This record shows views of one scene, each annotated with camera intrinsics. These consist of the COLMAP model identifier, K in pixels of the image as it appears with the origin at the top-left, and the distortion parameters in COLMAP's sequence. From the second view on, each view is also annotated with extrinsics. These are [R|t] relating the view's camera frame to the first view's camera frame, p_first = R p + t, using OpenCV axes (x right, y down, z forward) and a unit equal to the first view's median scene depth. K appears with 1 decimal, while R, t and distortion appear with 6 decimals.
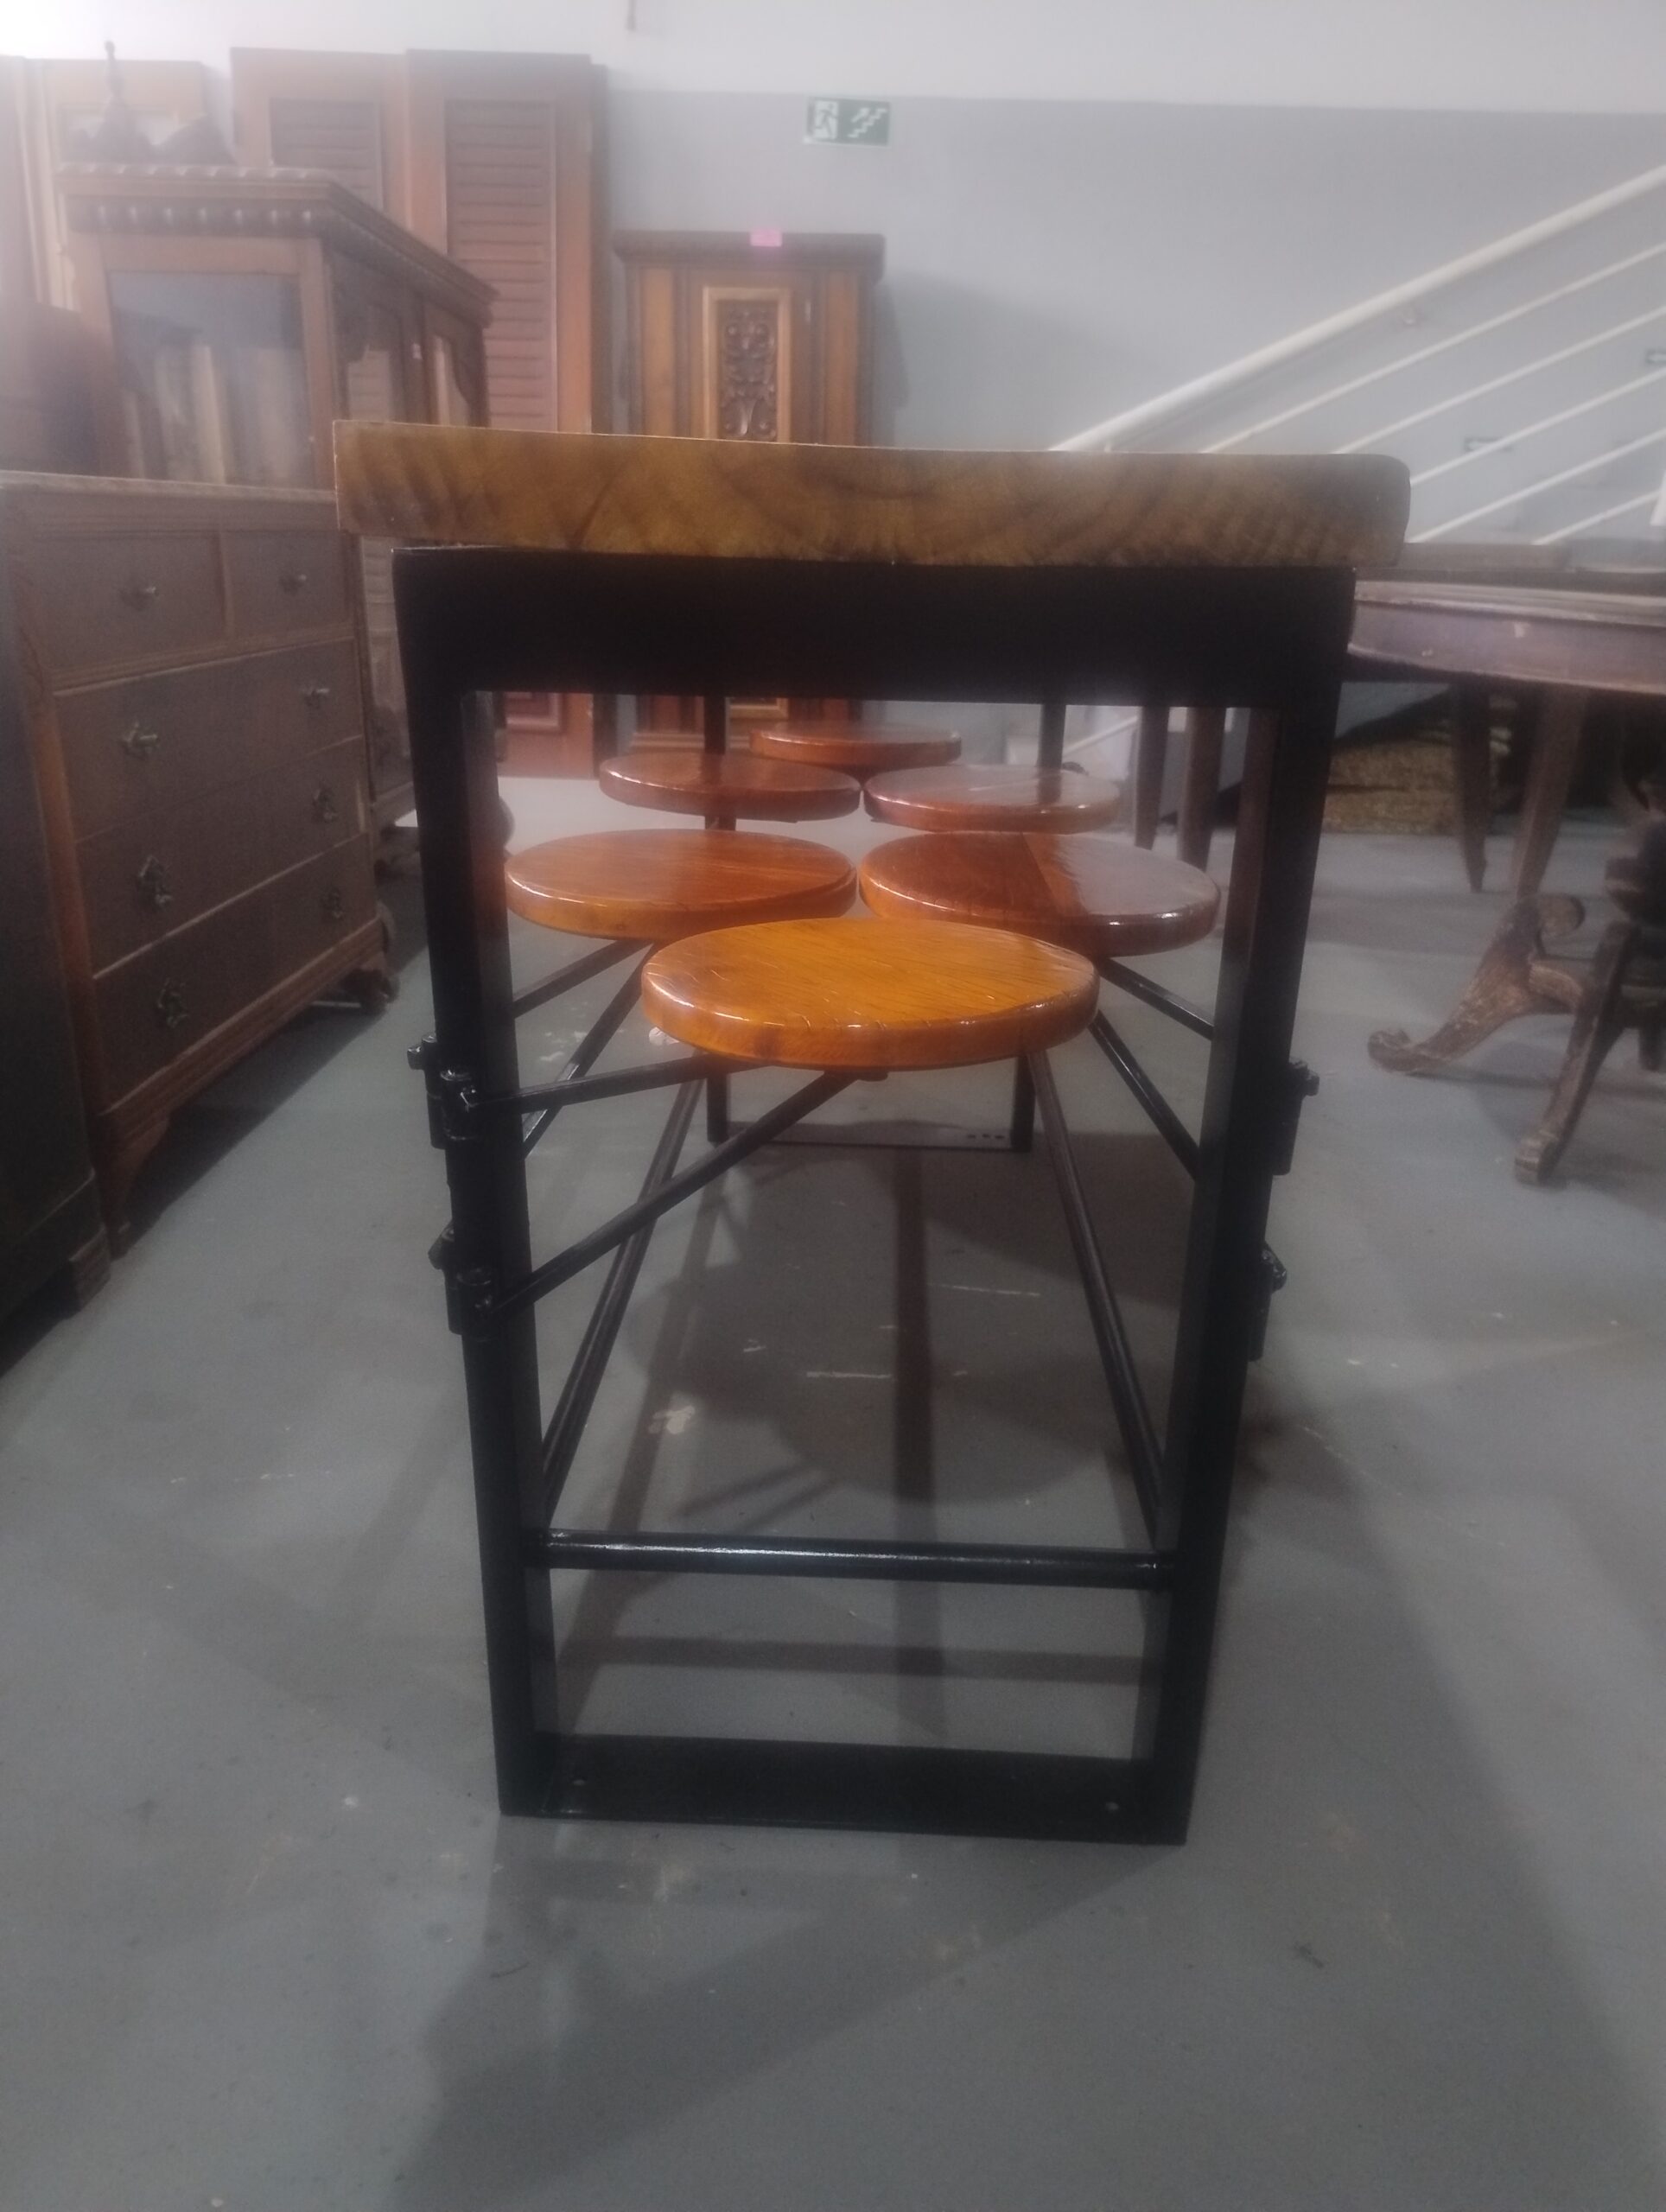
lens RADIAL K [[1556.3, 0, 837.9], [0, 1556.3, 1113.4], [0, 0, 1]] dist [0.005762, -0.010993]
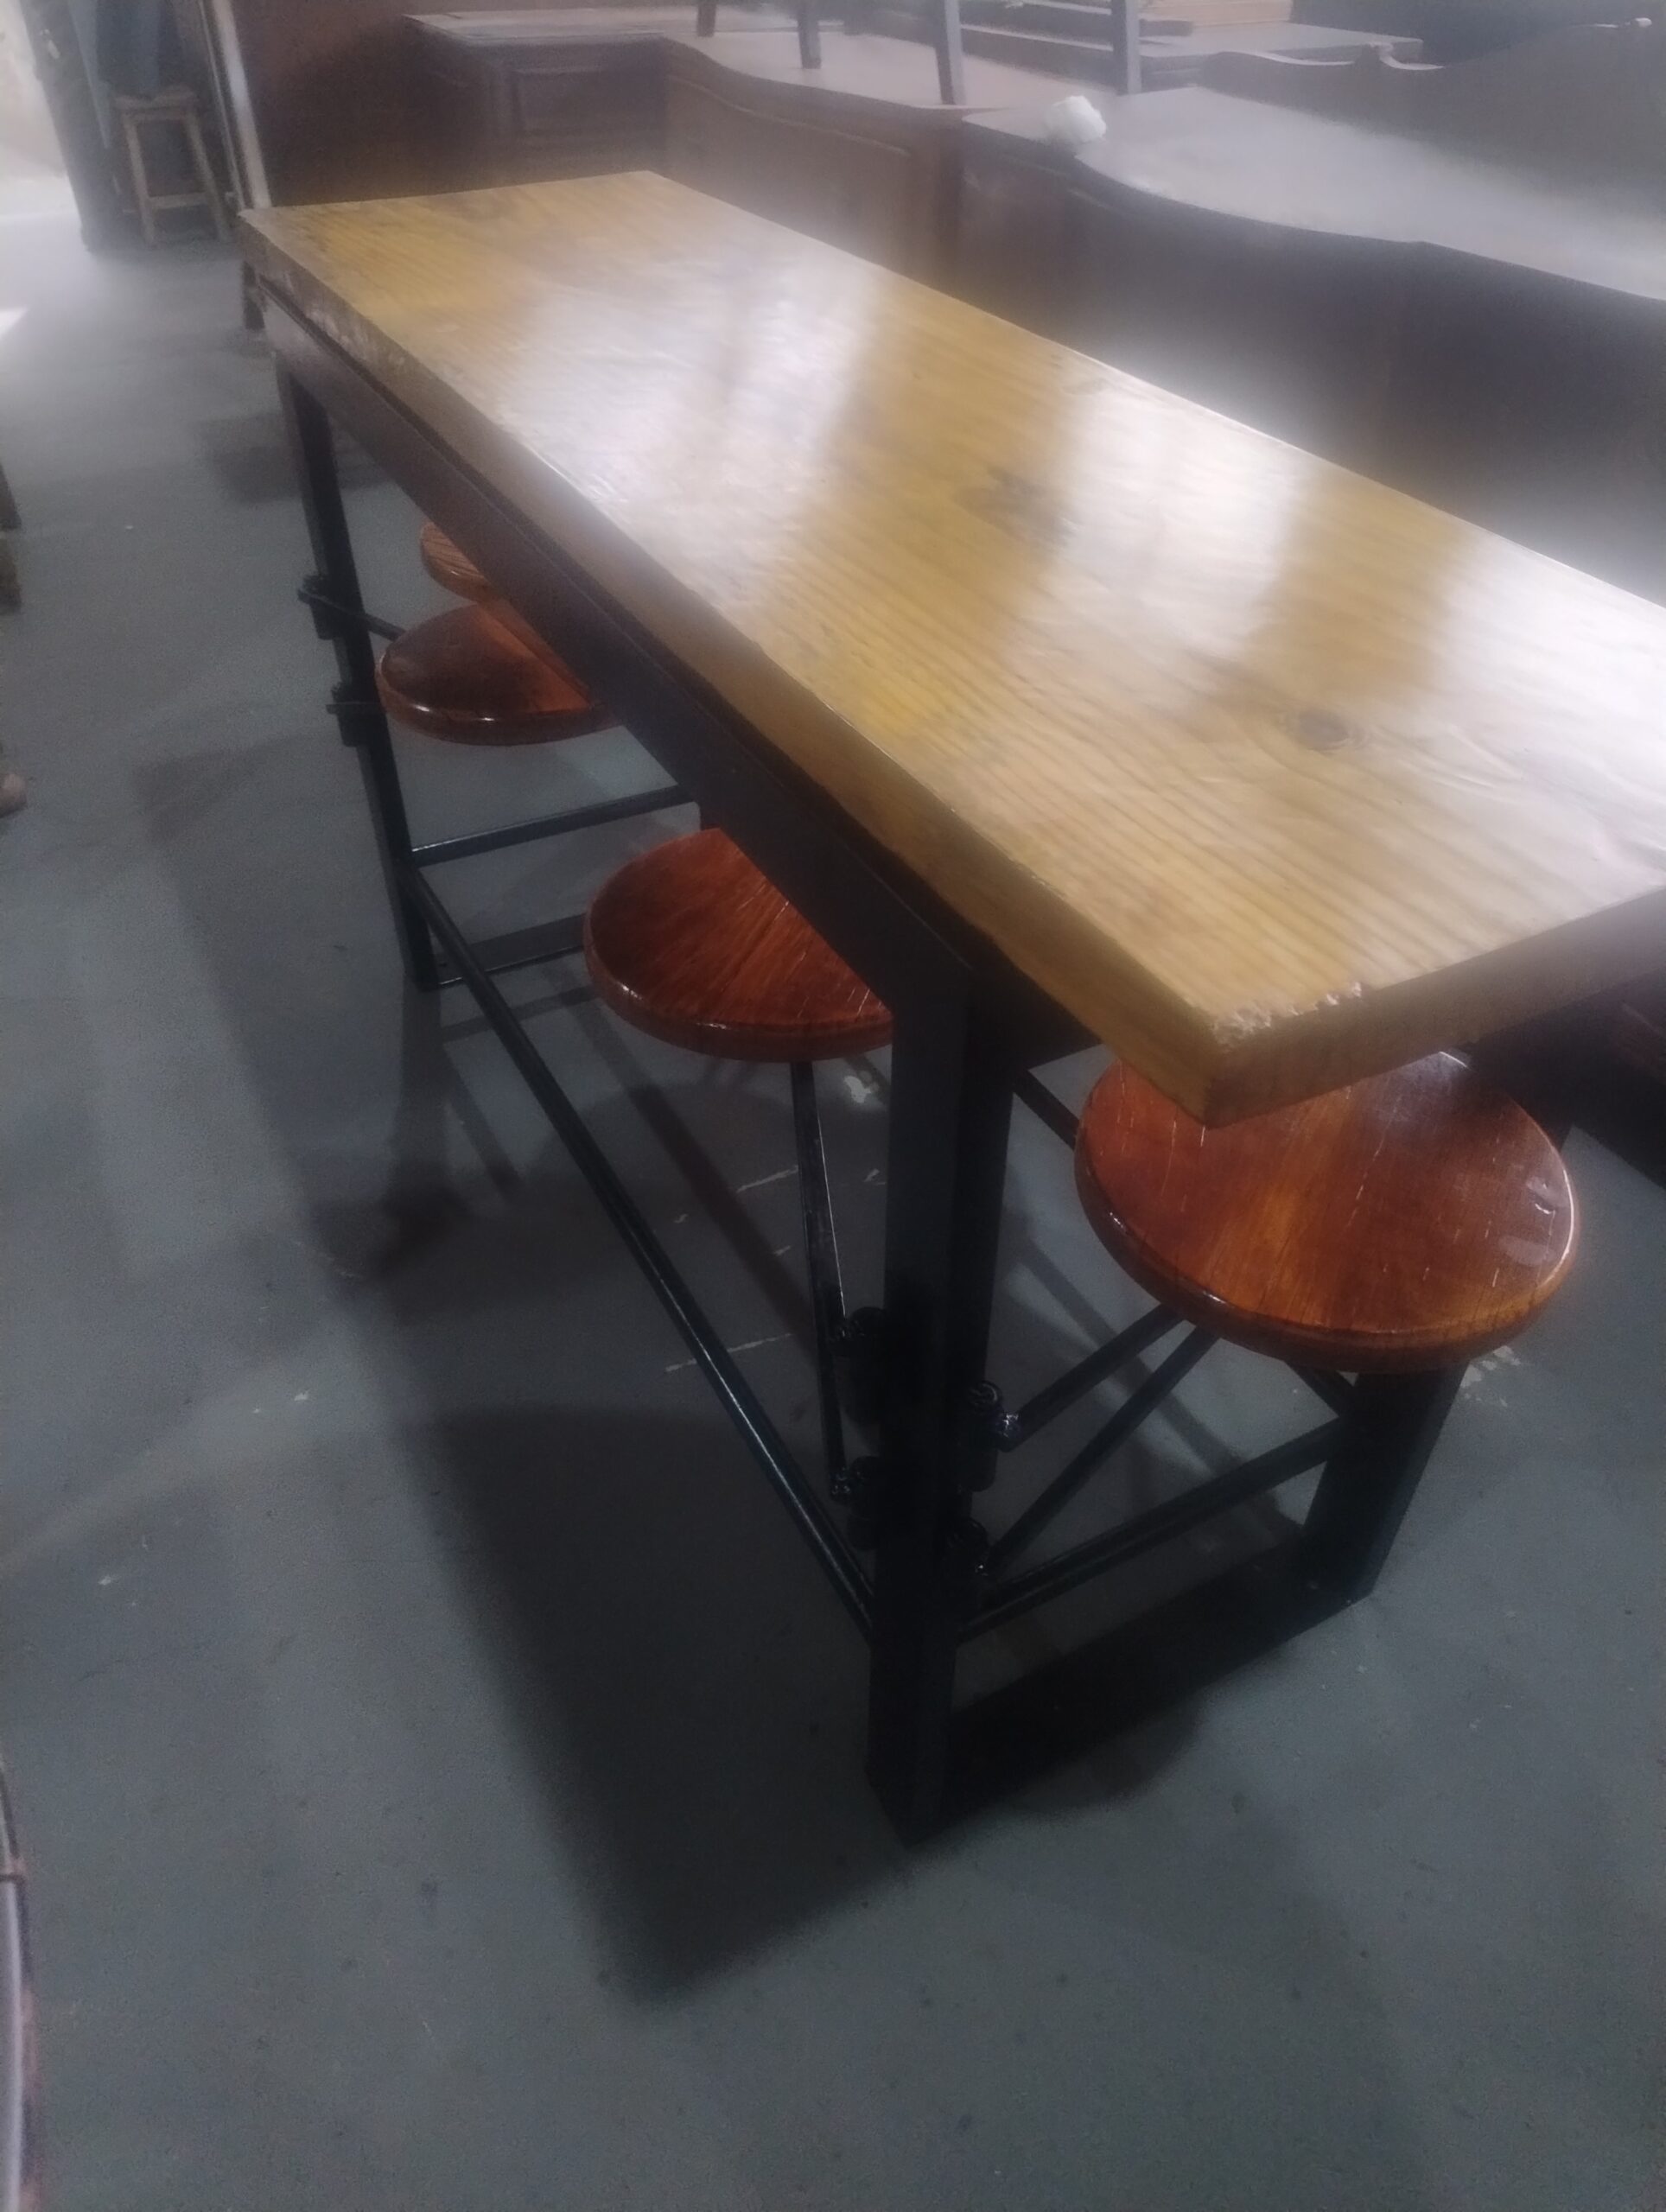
lens RADIAL K [[1556.3, 0, 836.6], [0, 1556.3, 1108.7], [0, 0, 1]] dist [0.005762, -0.010993]
pose [[-0.863570, 0.320515, -0.389251, 0.408012], [-0.180800, 0.523811, 0.832426, -0.837048], [0.470699, 0.789235, -0.394399, 1.547333]]
